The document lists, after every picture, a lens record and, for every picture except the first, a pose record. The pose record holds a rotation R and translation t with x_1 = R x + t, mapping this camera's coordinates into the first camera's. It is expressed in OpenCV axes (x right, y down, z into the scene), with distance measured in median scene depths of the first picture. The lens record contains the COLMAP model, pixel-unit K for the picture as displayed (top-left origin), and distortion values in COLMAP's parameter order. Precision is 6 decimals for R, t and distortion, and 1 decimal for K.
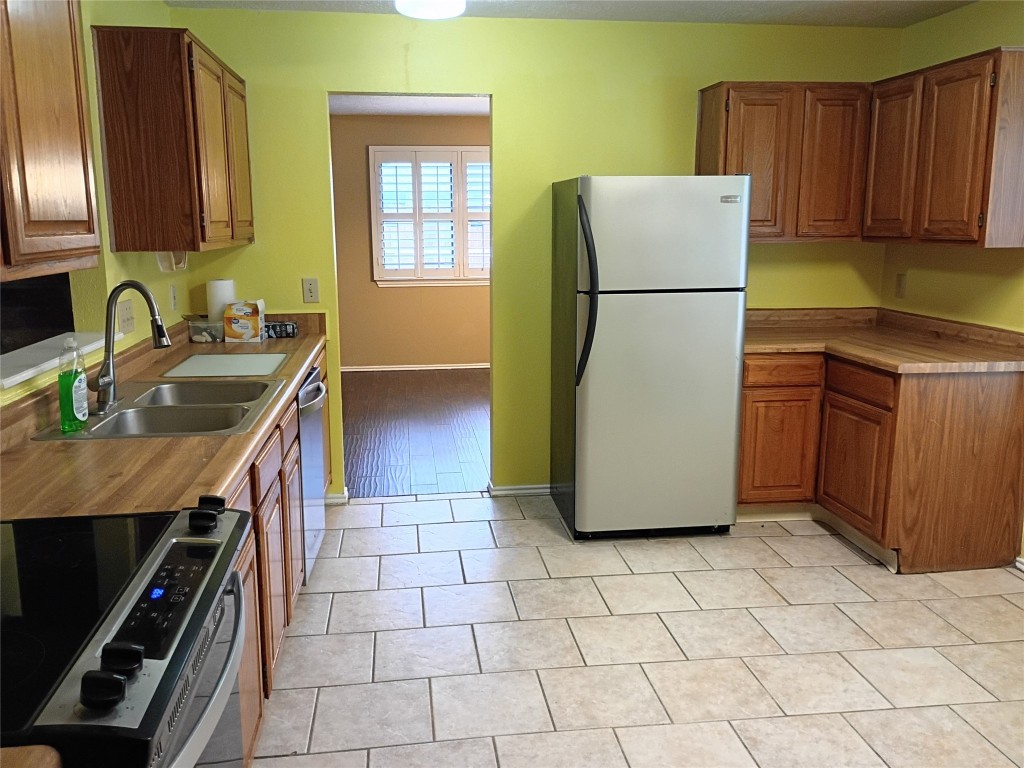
lens RADIAL K [[856.3, 0, 514.1], [0, 856.3, 379.8], [0, 0, 1]] dist [0.047524, -0.058177]
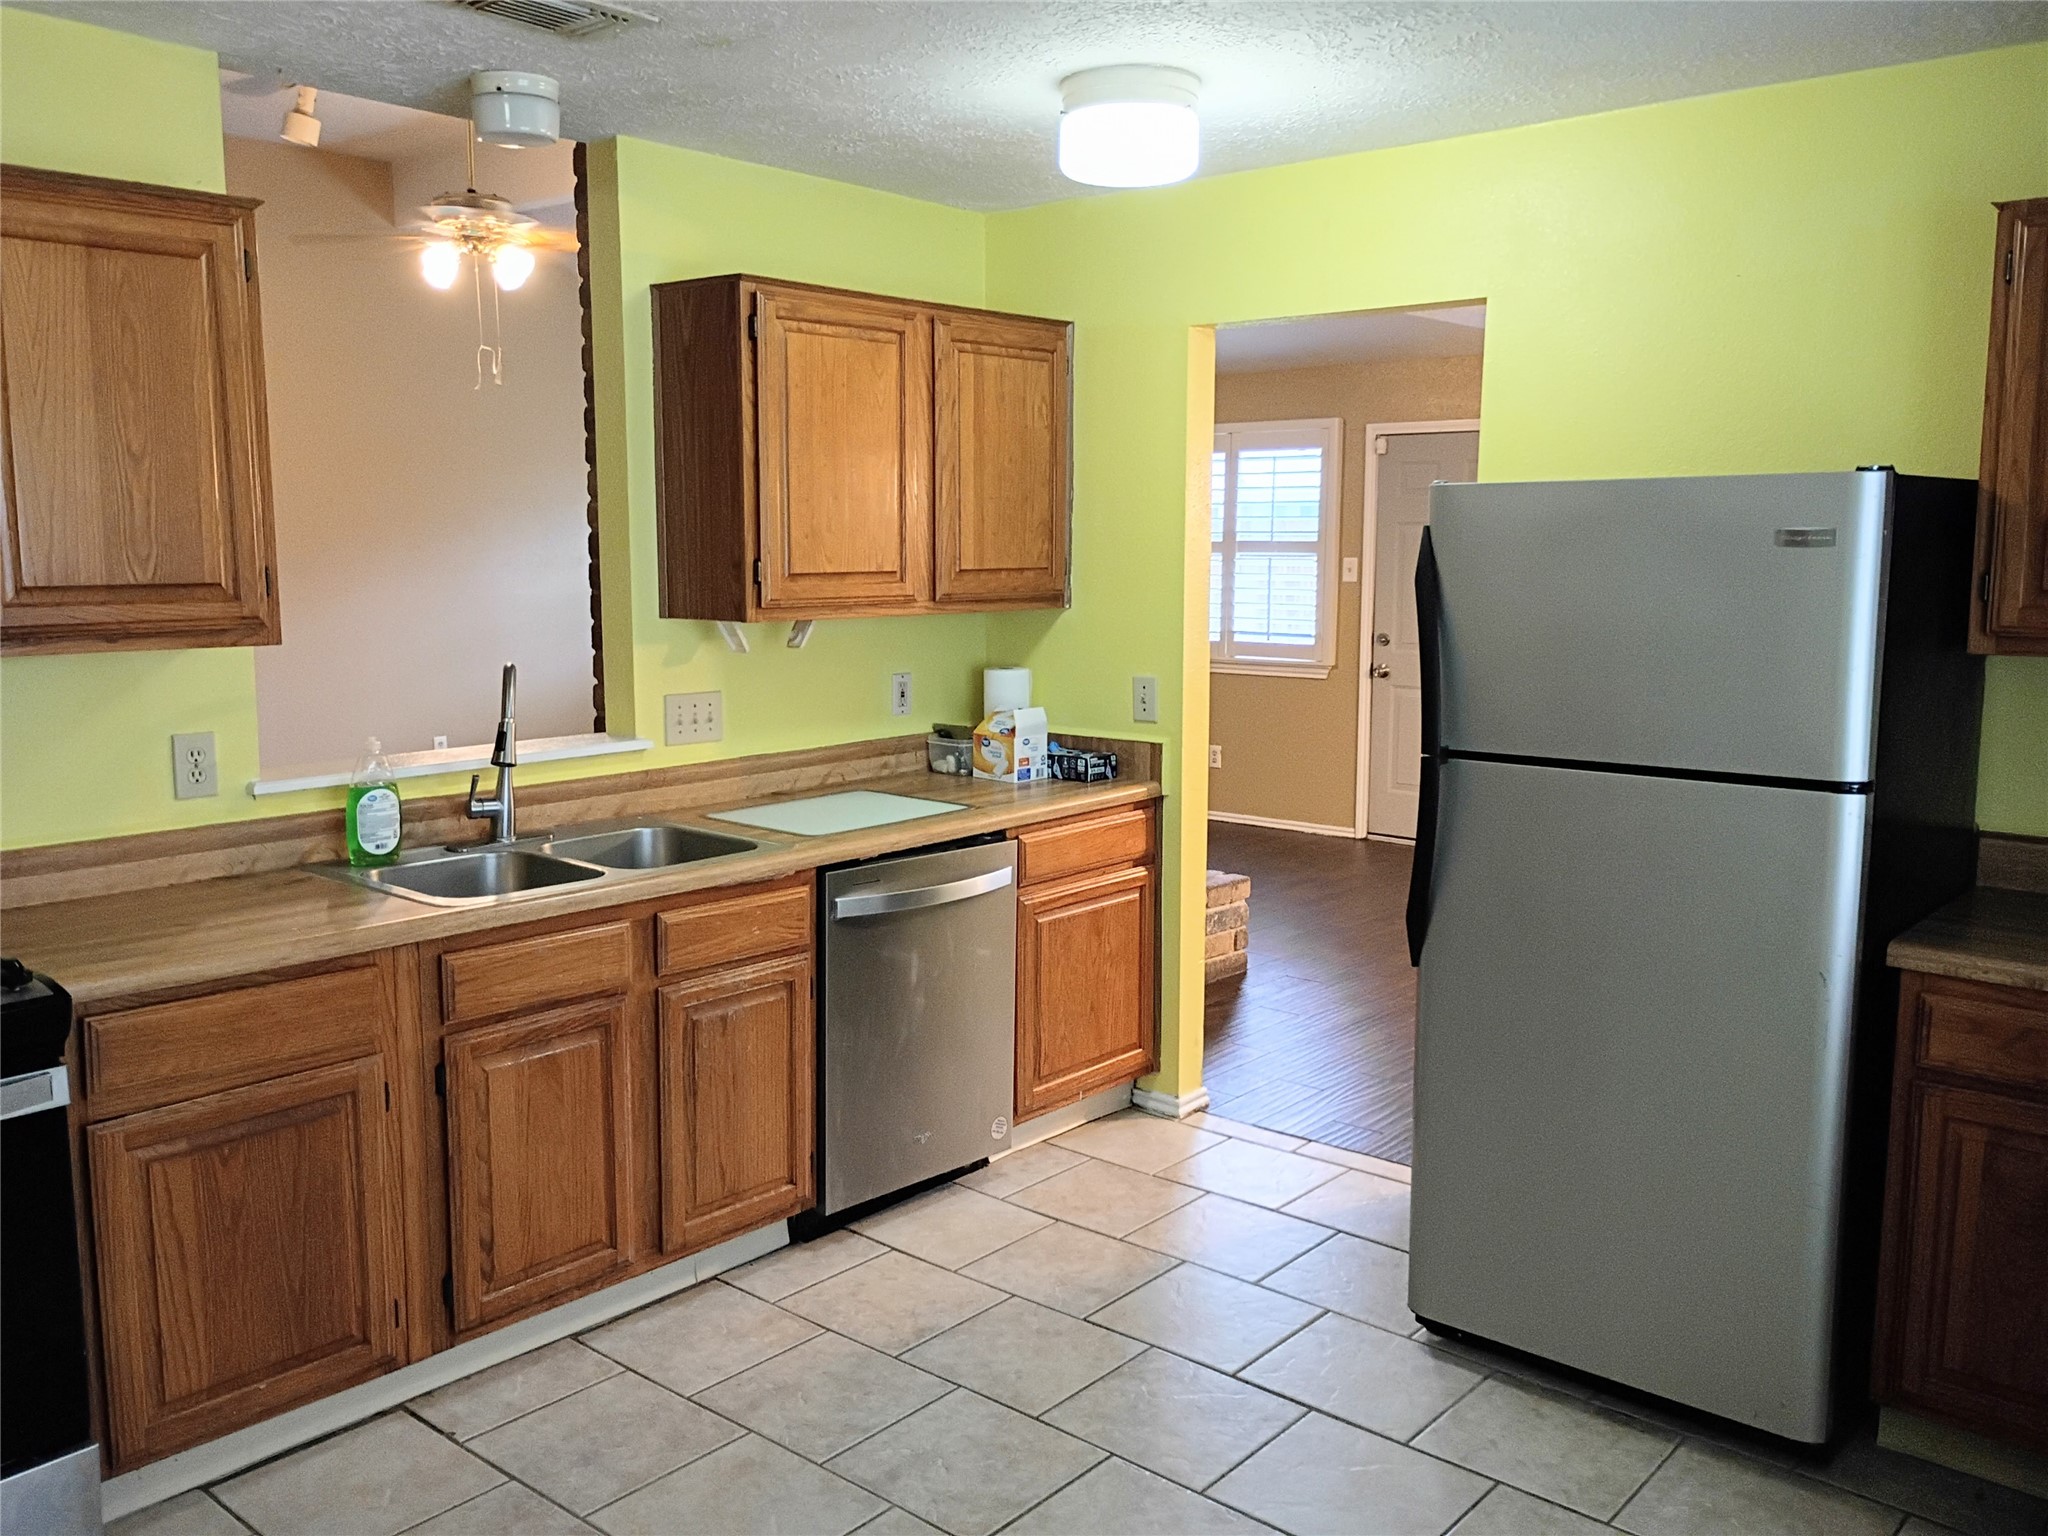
lens RADIAL K [[1712.7, 0, 1027.2], [0, 1712.7, 753.4], [0, 0, 1]] dist [0.047524, -0.058177]
pose [[0.660669, 0.099581, -0.744043, 0.543571], [-0.142177, 0.989822, 0.006230, -0.071897], [0.737091, 0.101670, 0.668102, 0.259728]]
